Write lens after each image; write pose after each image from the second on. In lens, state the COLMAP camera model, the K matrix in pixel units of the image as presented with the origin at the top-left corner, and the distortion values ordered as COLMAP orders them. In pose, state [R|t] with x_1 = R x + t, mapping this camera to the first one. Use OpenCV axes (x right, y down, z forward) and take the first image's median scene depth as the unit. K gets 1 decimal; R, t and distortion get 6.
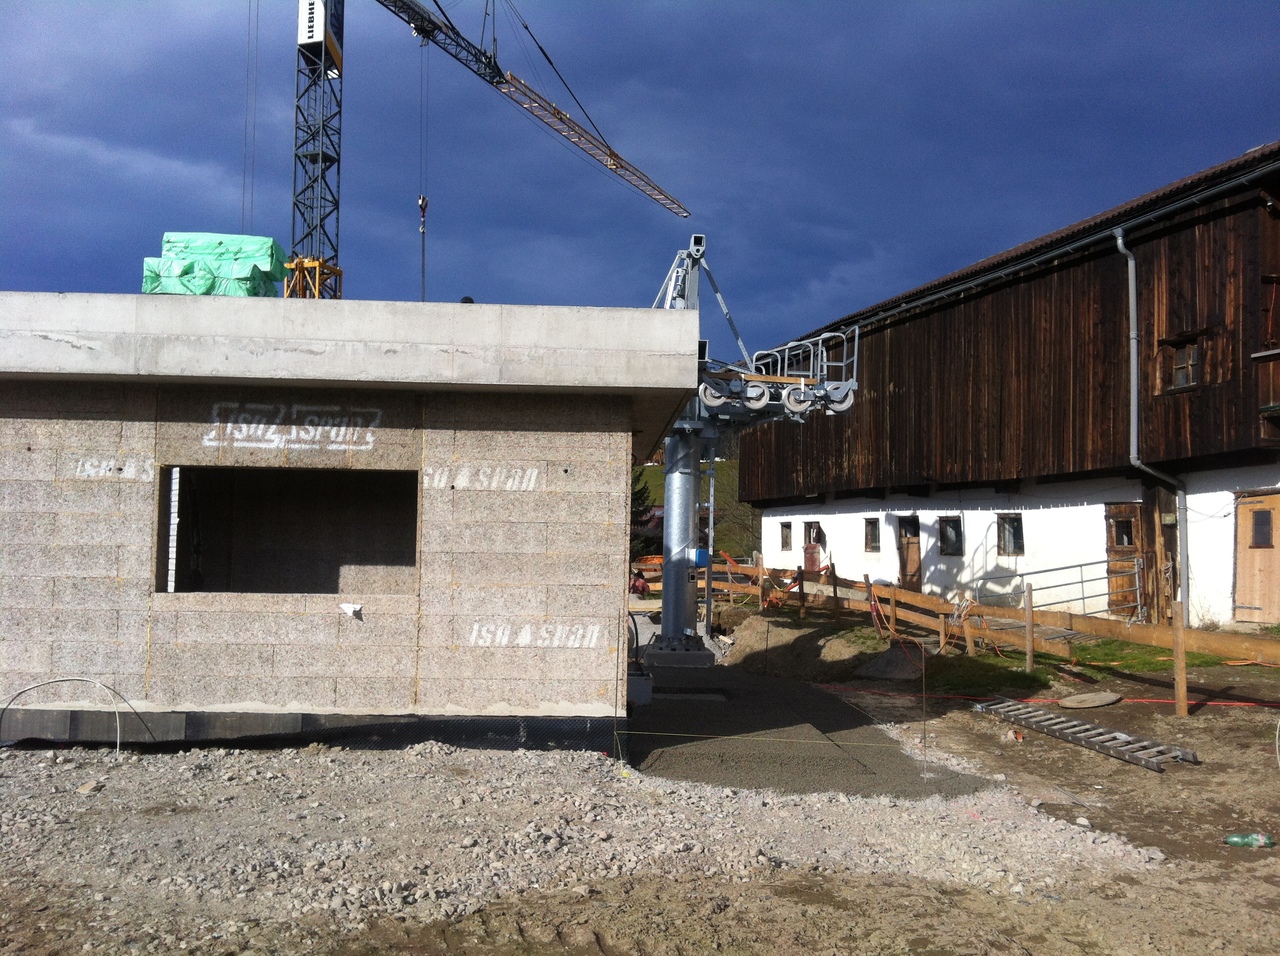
lens RADIAL K [[1256.0, 0, 640.0], [0, 1256.0, 478.0], [0, 0, 1]] dist [-0.004516, -0.040622]
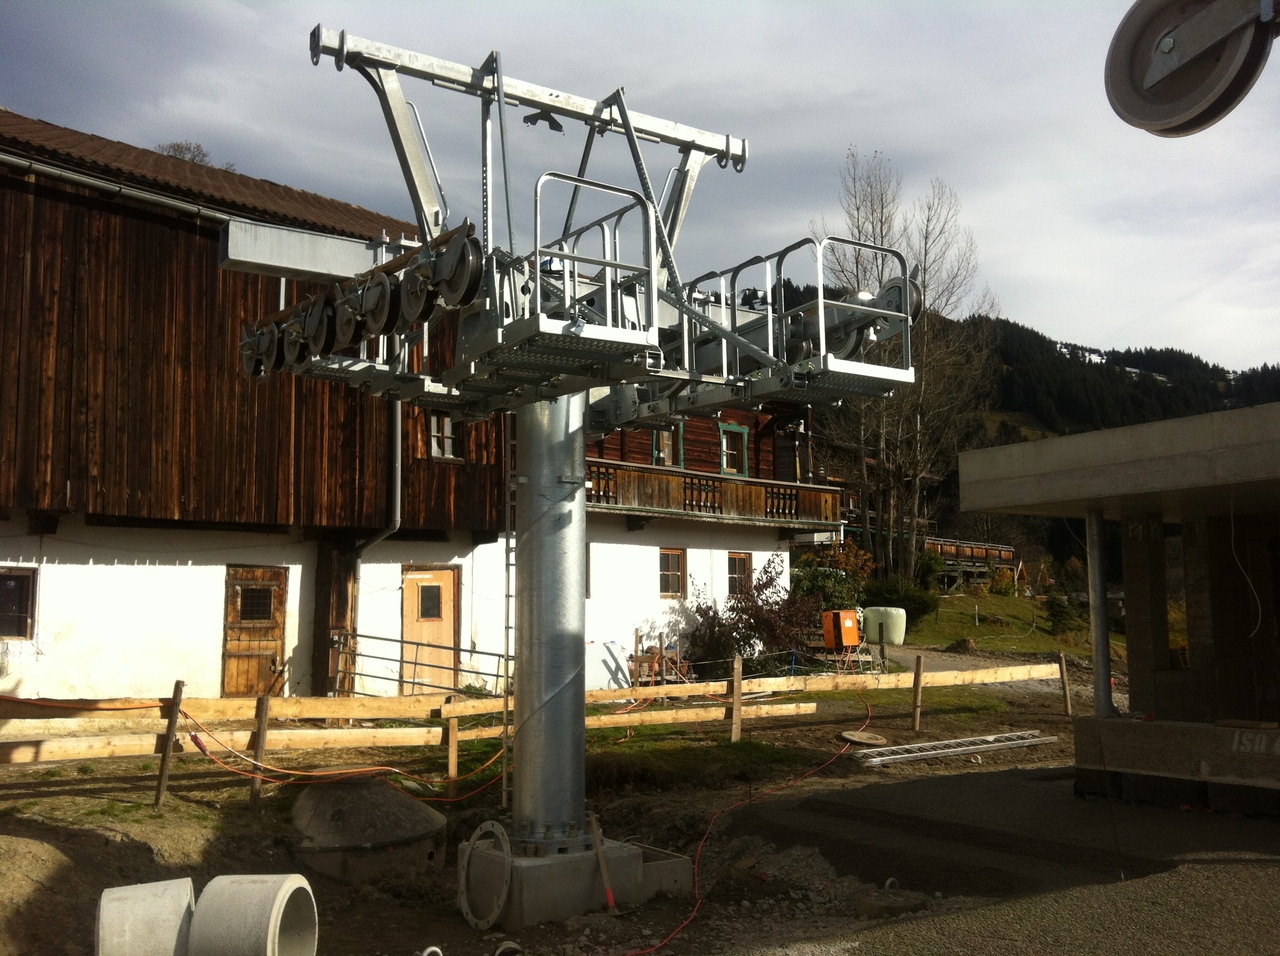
lens RADIAL K [[1185.9, 0, 640.2], [0, 1185.9, 523.7], [0, 0, 1]] dist [0.128761, -0.307761]
pose [[-0.510494, 0.061267, 0.857696, -0.396011], [-0.048601, 0.993808, -0.099916, 0.058155], [-0.858507, -0.092691, -0.504356, 1.199319]]
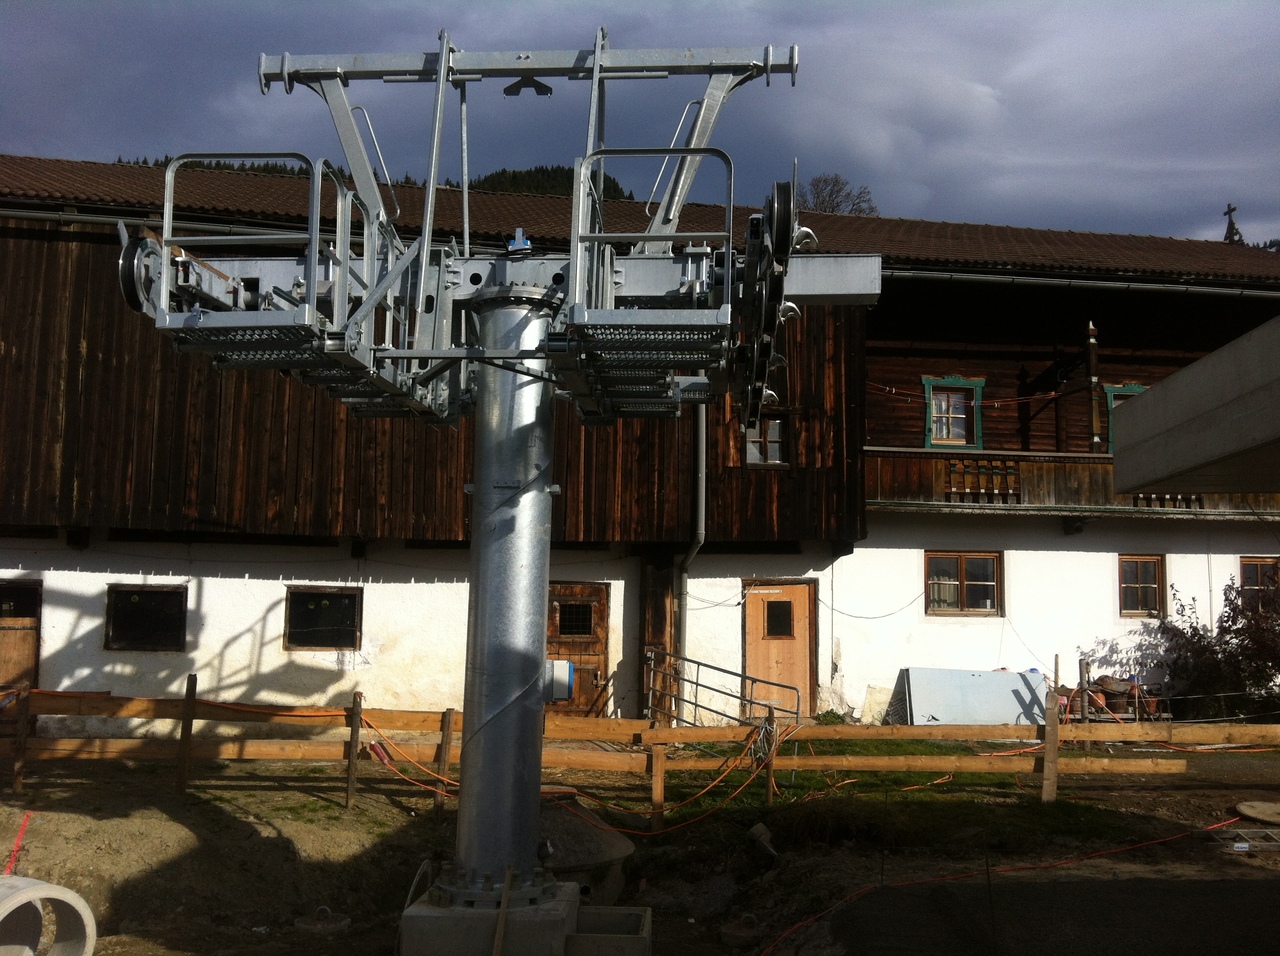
lens RADIAL K [[1185.9, 0, 640.2], [0, 1185.9, 523.7], [0, 0, 1]] dist [0.128761, -0.307761]
pose [[0.094227, 0.080564, 0.992286, -0.387992], [-0.064248, 0.995135, -0.074694, 0.037482], [-0.993475, -0.056714, 0.098945, 0.901717]]
